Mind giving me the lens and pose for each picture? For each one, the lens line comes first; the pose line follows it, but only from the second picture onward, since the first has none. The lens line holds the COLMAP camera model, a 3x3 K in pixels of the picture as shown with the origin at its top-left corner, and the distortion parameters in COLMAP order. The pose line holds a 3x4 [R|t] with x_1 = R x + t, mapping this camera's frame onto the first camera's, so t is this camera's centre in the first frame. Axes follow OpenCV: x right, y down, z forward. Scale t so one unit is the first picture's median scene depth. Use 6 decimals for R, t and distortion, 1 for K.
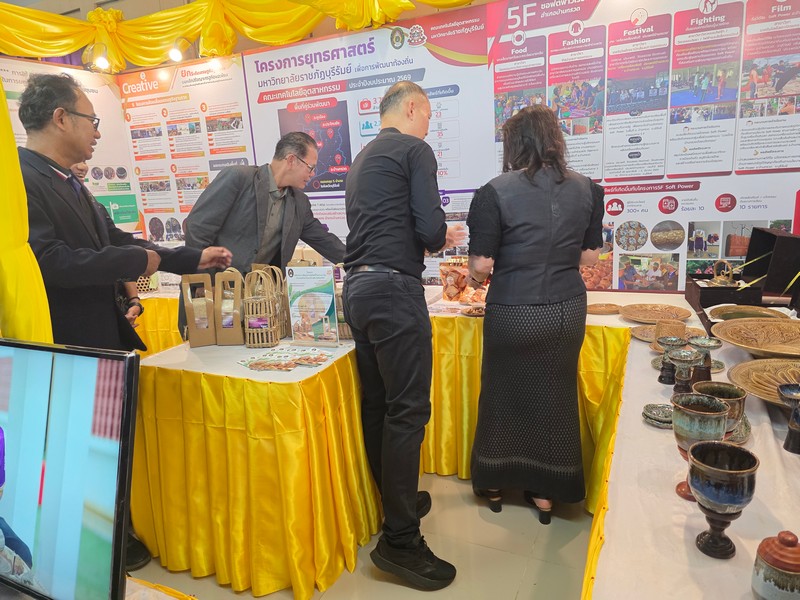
lens RADIAL K [[548.6, 0, 400.0], [0, 548.6, 300.0], [0, 0, 1]] dist [0.060059, -0.065388]
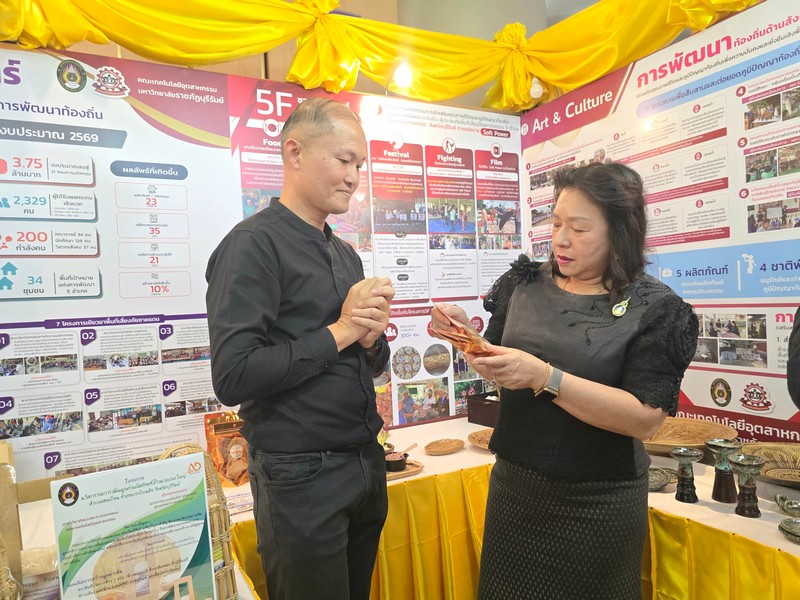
lens RADIAL K [[543.2, 0, 414.8], [0, 543.2, 312.7], [0, 0, 1]] dist [0.060726, -0.061151]
pose [[0.593394, 0.014172, 0.804788, -0.298753], [0.187263, 0.969979, -0.155155, -0.055081], [-0.782826, 0.242774, 0.572926, 0.461059]]
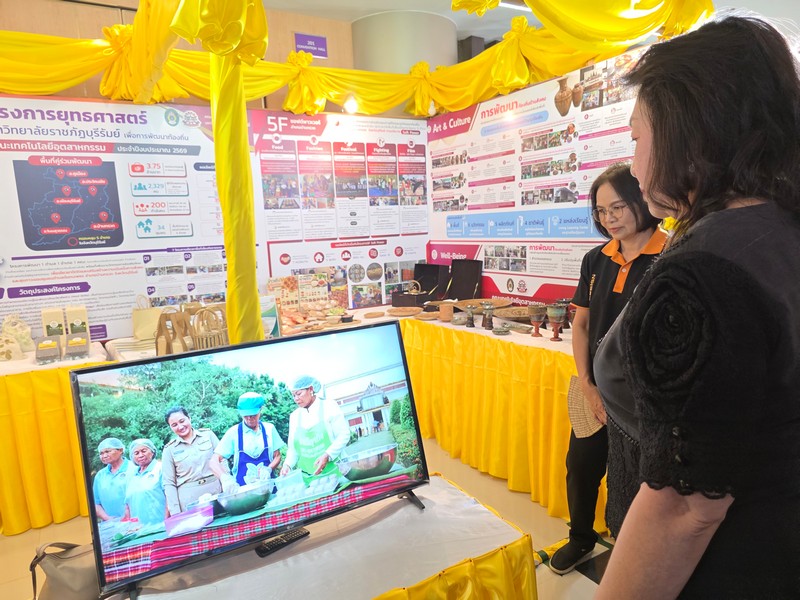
lens RADIAL K [[545.7, 0, 413.6], [0, 545.7, 312.2], [0, 0, 1]] dist [0.054742, -0.065180]
pose [[0.554651, -0.095709, 0.826560, -0.802361], [0.192124, 0.981251, -0.015302, 0.049861], [-0.809599, 0.167289, 0.562640, 0.006551]]
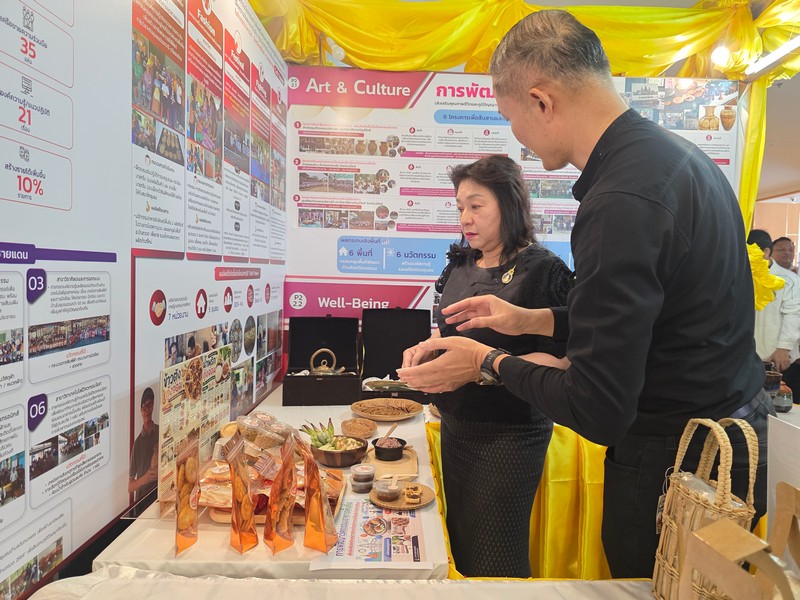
lens RADIAL K [[537.7, 0, 409.5], [0, 537.7, 302.4], [0, 0, 1]] dist [0.052463, -0.058481]
pose [[-0.426777, 0.002075, 0.904354, -0.288556], [0.197808, 0.975998, 0.091109, -0.182524], [-0.882459, 0.217772, -0.416944, 1.090477]]
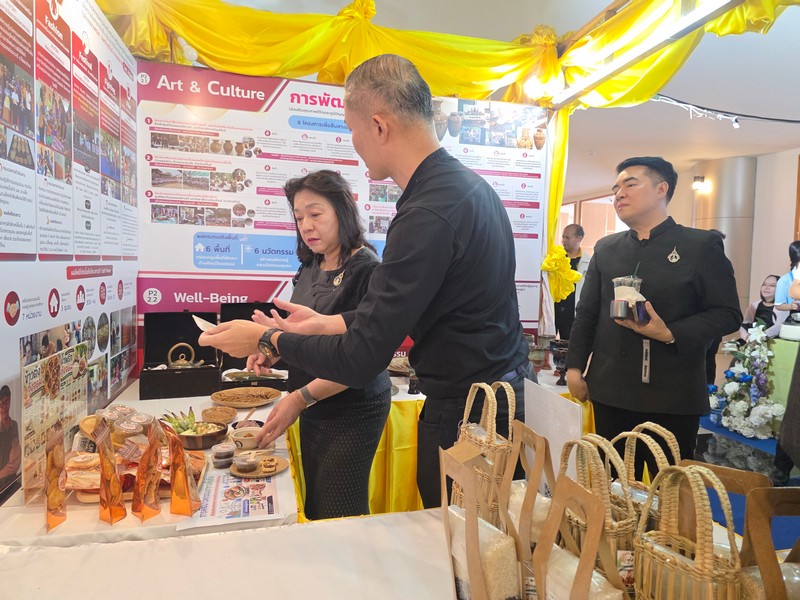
lens RADIAL K [[540.9, 0, 406.1], [0, 540.9, 302.0], [0, 0, 1]] dist [0.047490, -0.039255]
pose [[-0.630300, -0.007061, 0.776320, -0.377109], [0.180672, 0.971170, 0.155523, -0.196763], [-0.755036, 0.238285, -0.610852, 1.120469]]
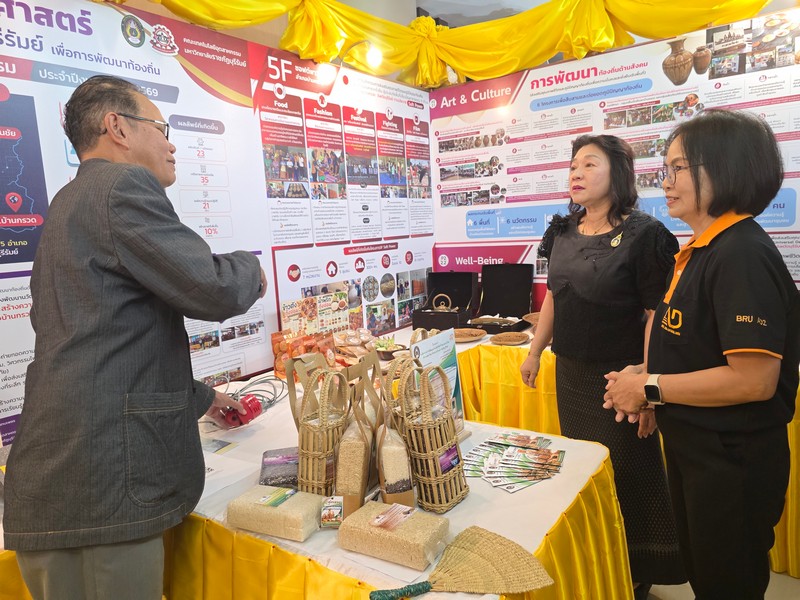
lens RADIAL K [[537.7, 0, 409.5], [0, 537.7, 302.4], [0, 0, 1]] dist [0.052463, -0.058481]
pose [[0.183509, -0.087265, 0.979137, -0.676596], [0.260759, 0.964691, 0.037106, -0.109676], [-0.947802, 0.248510, 0.199784, 0.712337]]
